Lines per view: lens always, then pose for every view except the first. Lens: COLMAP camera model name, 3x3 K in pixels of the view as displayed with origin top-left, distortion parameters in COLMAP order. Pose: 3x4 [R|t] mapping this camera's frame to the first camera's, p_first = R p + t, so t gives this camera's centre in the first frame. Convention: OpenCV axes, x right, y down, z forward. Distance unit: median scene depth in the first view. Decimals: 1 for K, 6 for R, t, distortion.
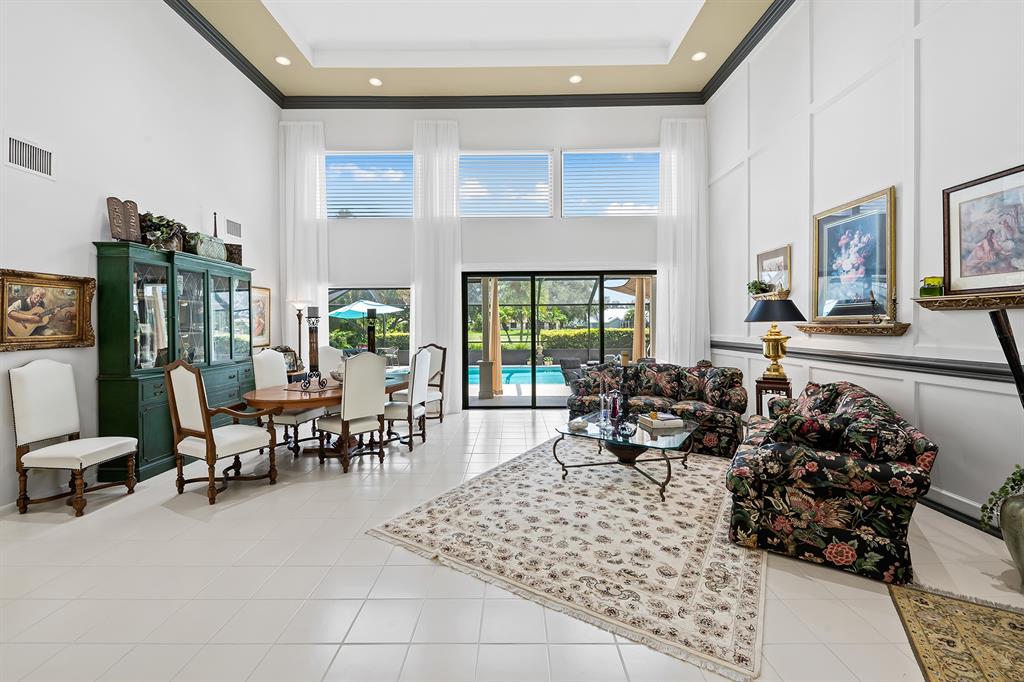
lens RADIAL K [[415.4, 0, 506.2], [0, 415.4, 327.5], [0, 0, 1]] dist [0.001029, -0.002336]
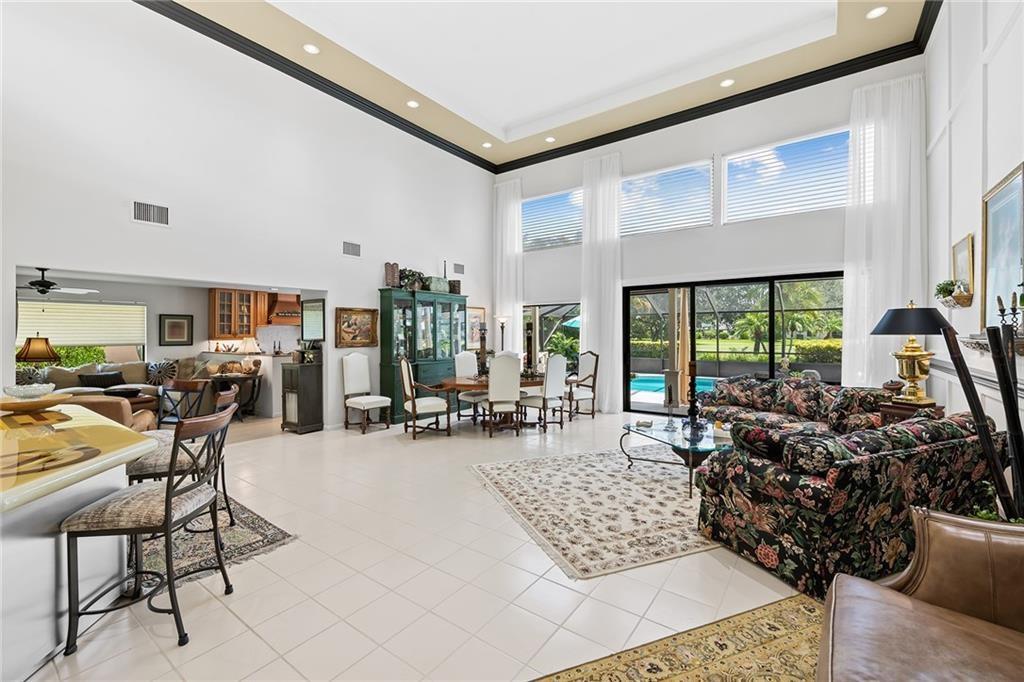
lens RADIAL K [[415.4, 0, 505.2], [0, 415.4, 336.3], [0, 0, 1]] dist [0.001029, -0.002336]
pose [[0.810830, 0.007660, -0.585231, 0.517726], [-0.005727, 0.999970, 0.005154, -0.011370], [0.585254, -0.000828, 0.810850, -0.150440]]
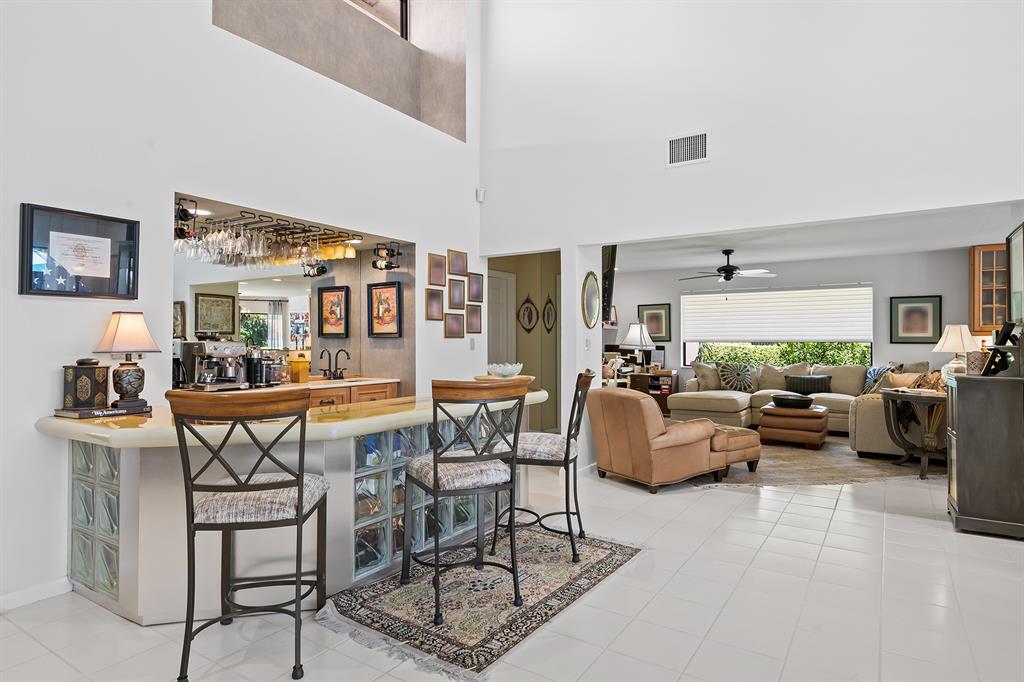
lens RADIAL K [[574.4, 0, 516.8], [0, 574.4, 337.0], [0, 0, 1]] dist [0.025164, -0.002233]
pose [[-0.529297, 0.000730, -0.848436, 0.210371], [-0.002876, 0.999992, 0.002655, 0.038626], [0.848432, 0.003845, -0.529291, 0.553976]]
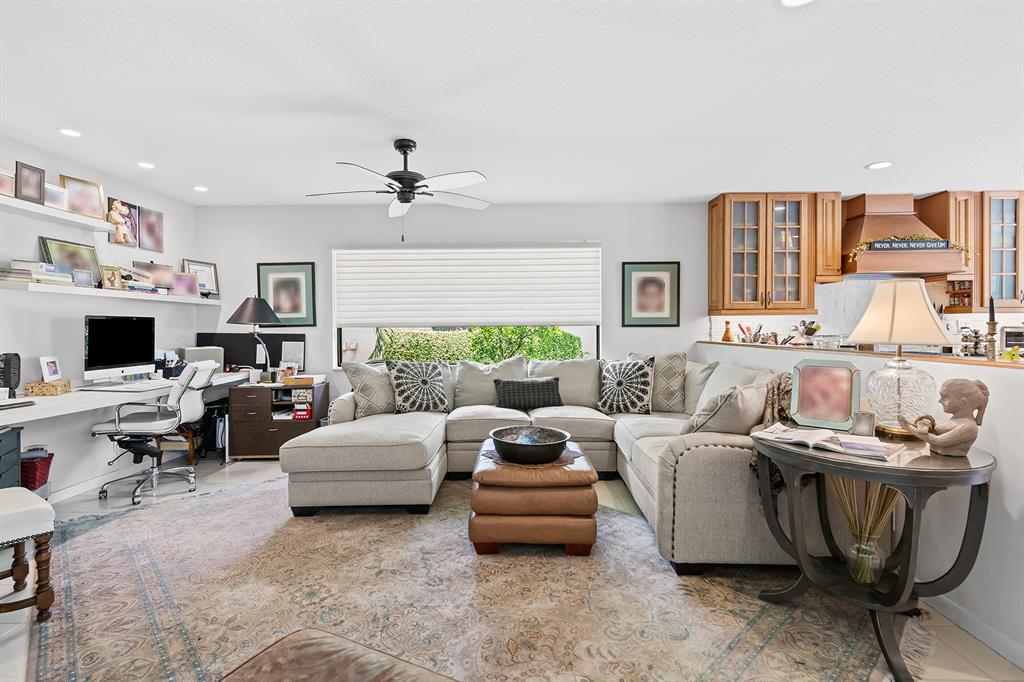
lens RADIAL K [[481.7, 0, 512.6], [0, 481.7, 327.3], [0, 0, 1]] dist [0.003186, 0.000452]
pose [[0.003379, 0.008030, -0.999962, -1.073939], [-0.000674, 0.999968, 0.008028, 0.055212], [0.999994, 0.000647, 0.003384, 0.291676]]
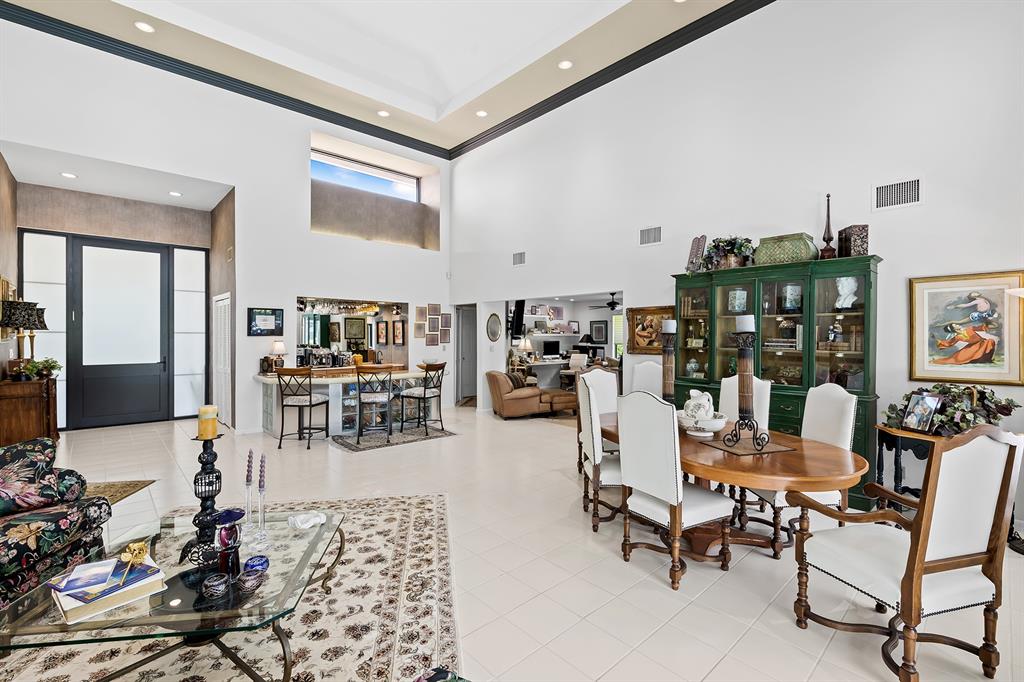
lens RADIAL K [[442.2, 0, 514.9], [0, 442.2, 338.2], [0, 0, 1]] dist [-0.001378, -0.000164]
pose [[-0.713046, 0.010241, -0.701043, 0.388527], [-0.002738, 0.999845, 0.017390, -0.033563], [0.701112, 0.014319, -0.712907, 1.607154]]
